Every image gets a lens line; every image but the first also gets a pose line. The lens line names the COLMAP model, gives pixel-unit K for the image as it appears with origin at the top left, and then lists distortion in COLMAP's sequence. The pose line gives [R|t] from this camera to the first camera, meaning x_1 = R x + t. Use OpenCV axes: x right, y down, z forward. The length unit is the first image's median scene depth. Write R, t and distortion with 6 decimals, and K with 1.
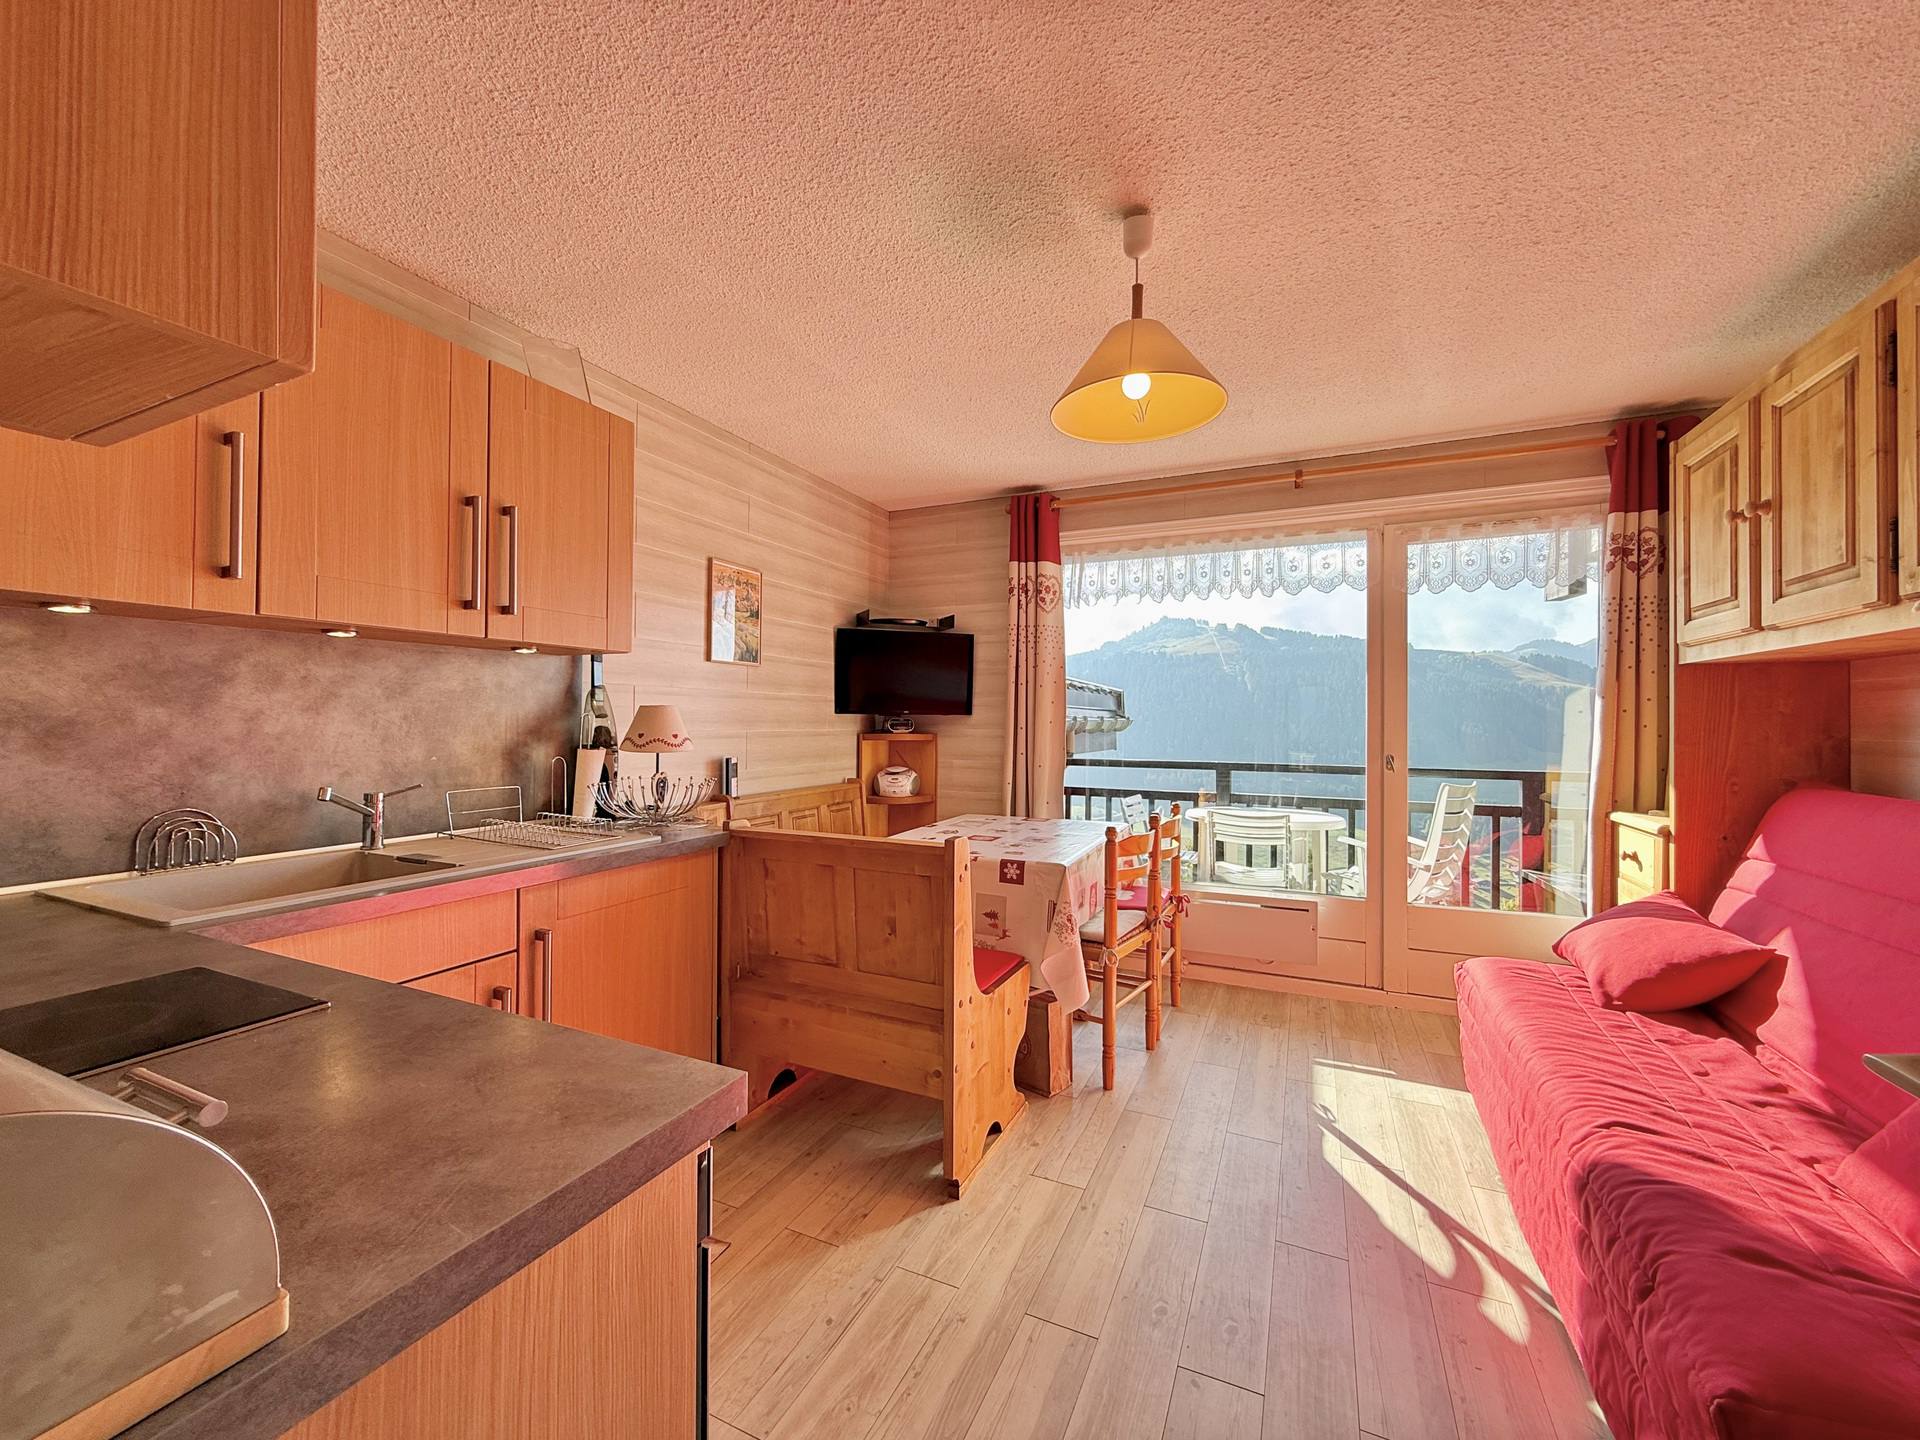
lens RADIAL K [[768.7, 0, 953.4], [0, 768.7, 713.0], [0, 0, 1]] dist [-0.001020, -0.000107]
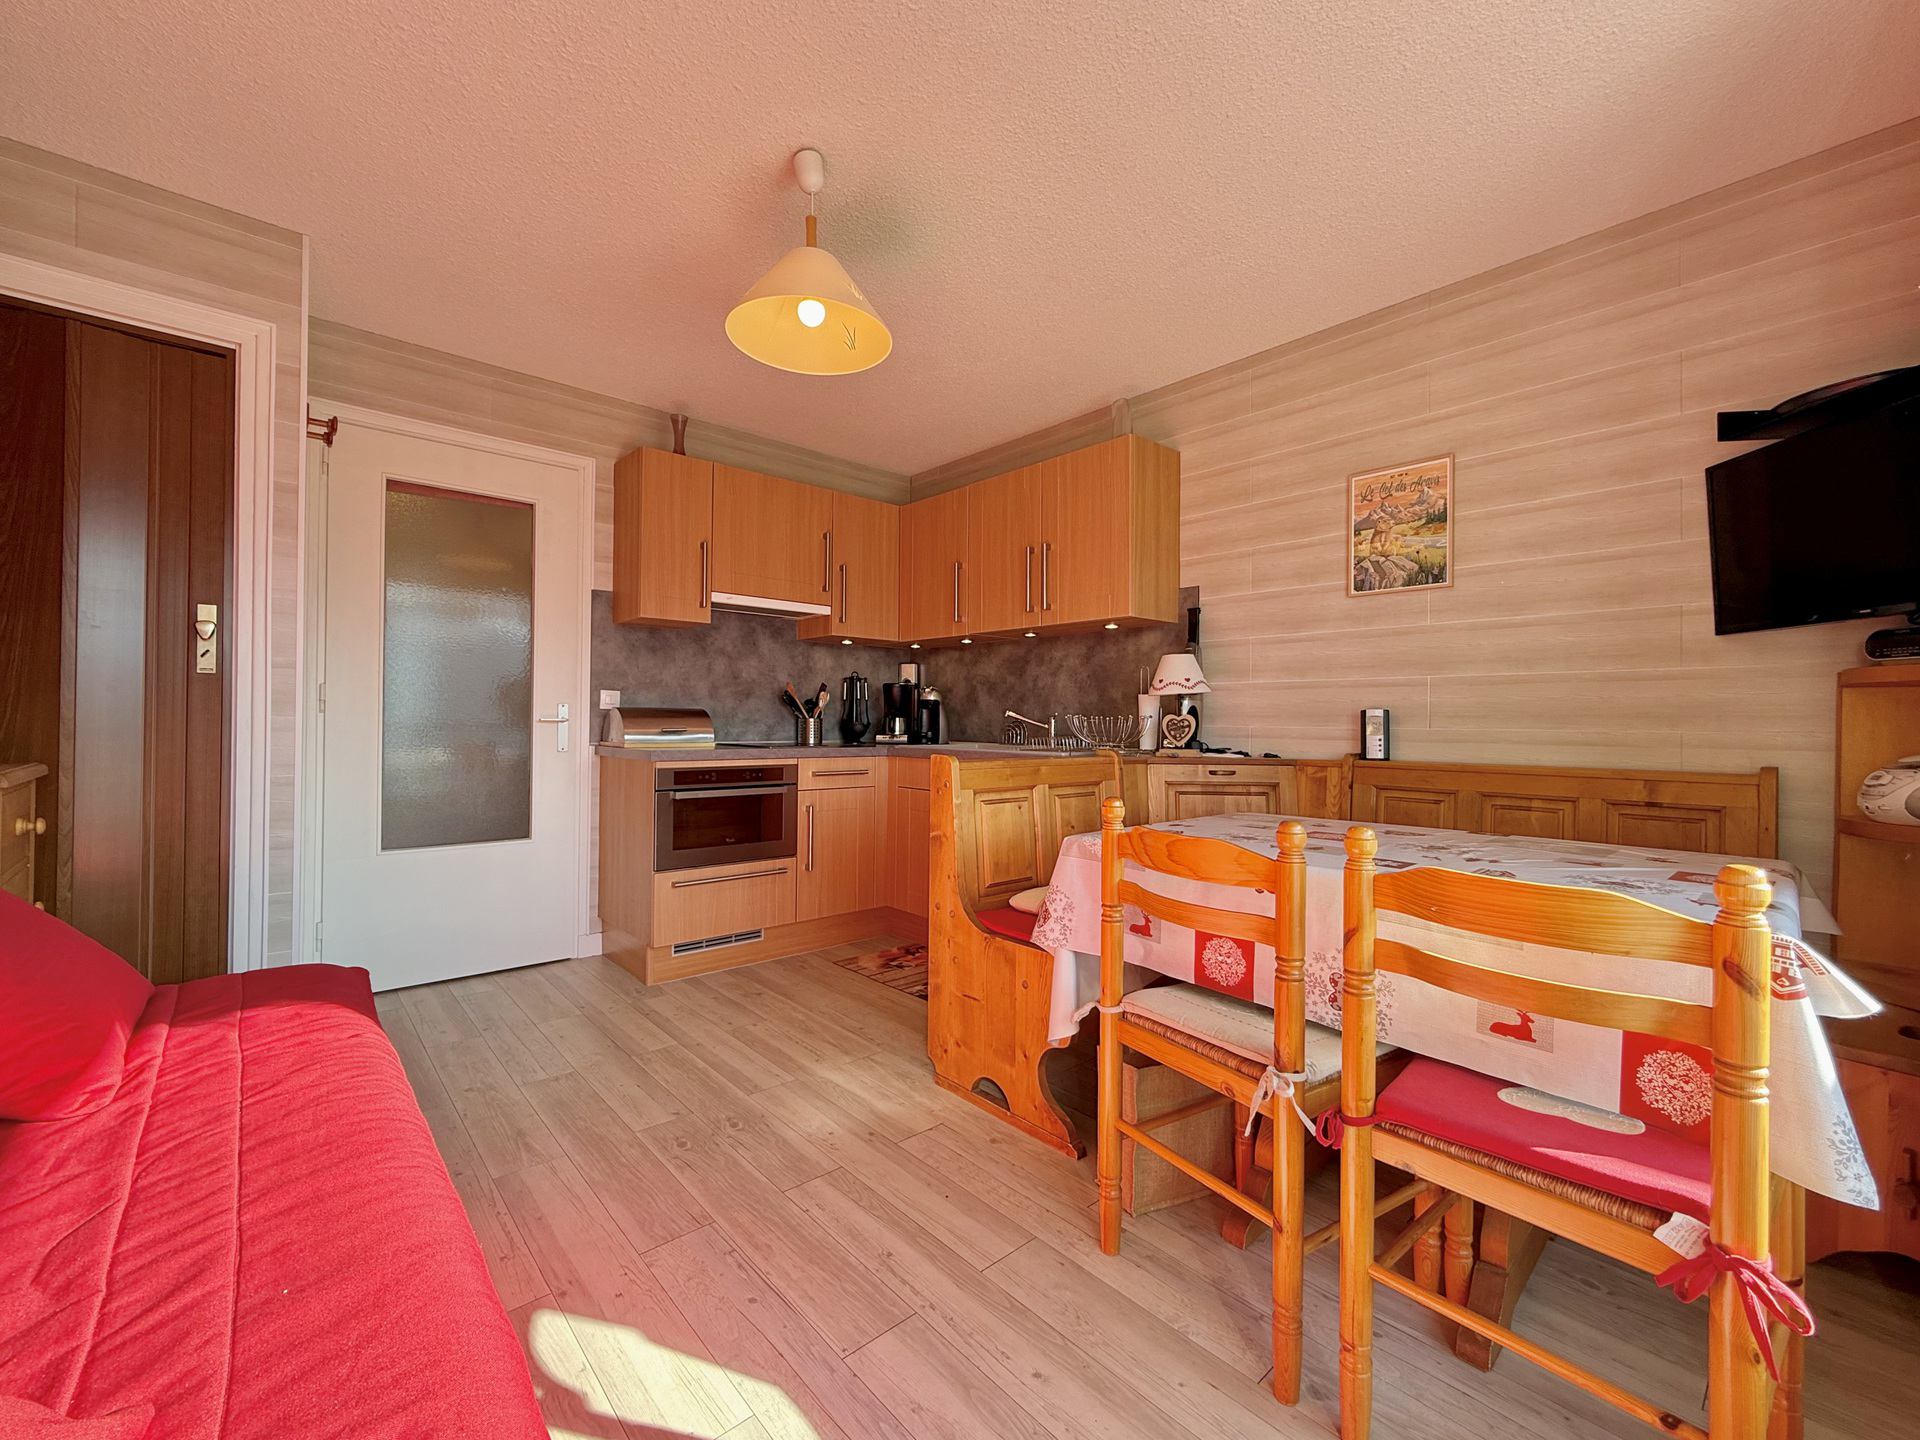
lens RADIAL K [[794.2, 0, 951.8], [0, 794.2, 718.8], [0, 0, 1]] dist [-0.000573, -0.000008]
pose [[-0.399084, -0.011889, -0.916837, 0.536272], [-0.002141, 0.999925, -0.012035, 0.064145], [0.916912, -0.002840, -0.399080, 0.755122]]
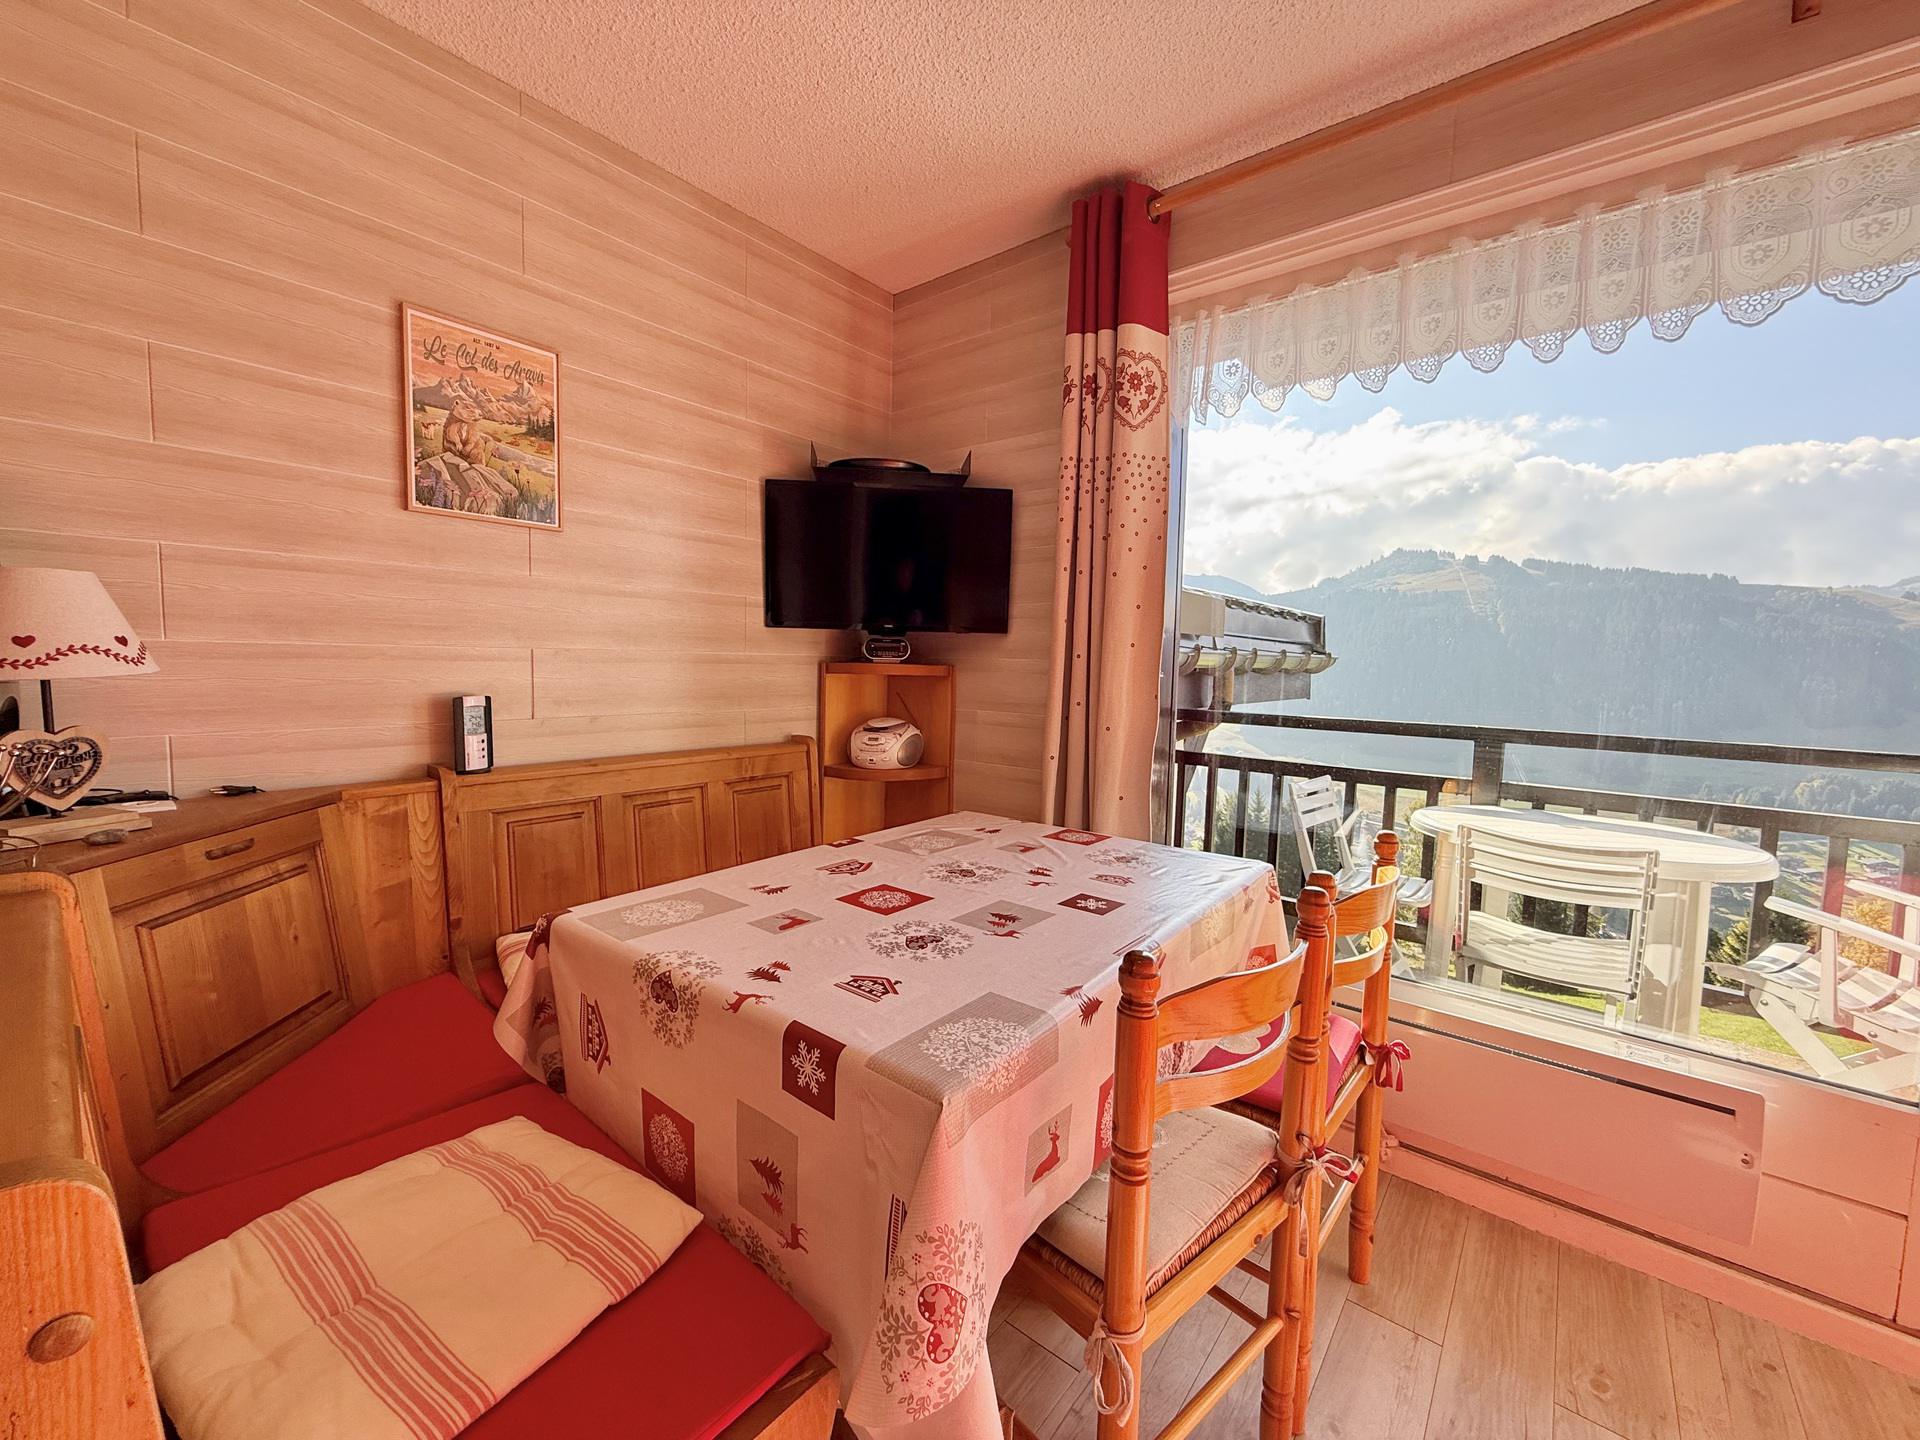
lens RADIAL K [[766.1, 0, 954.2], [0, 766.1, 716.8], [0, 0, 1]] dist [-0.000003, 0.000194]
pose [[0.968741, 0.034151, -0.245712, 0.137772], [-0.013906, 0.996397, 0.083662, 0.018770], [0.247684, -0.077630, 0.965726, 0.463569]]
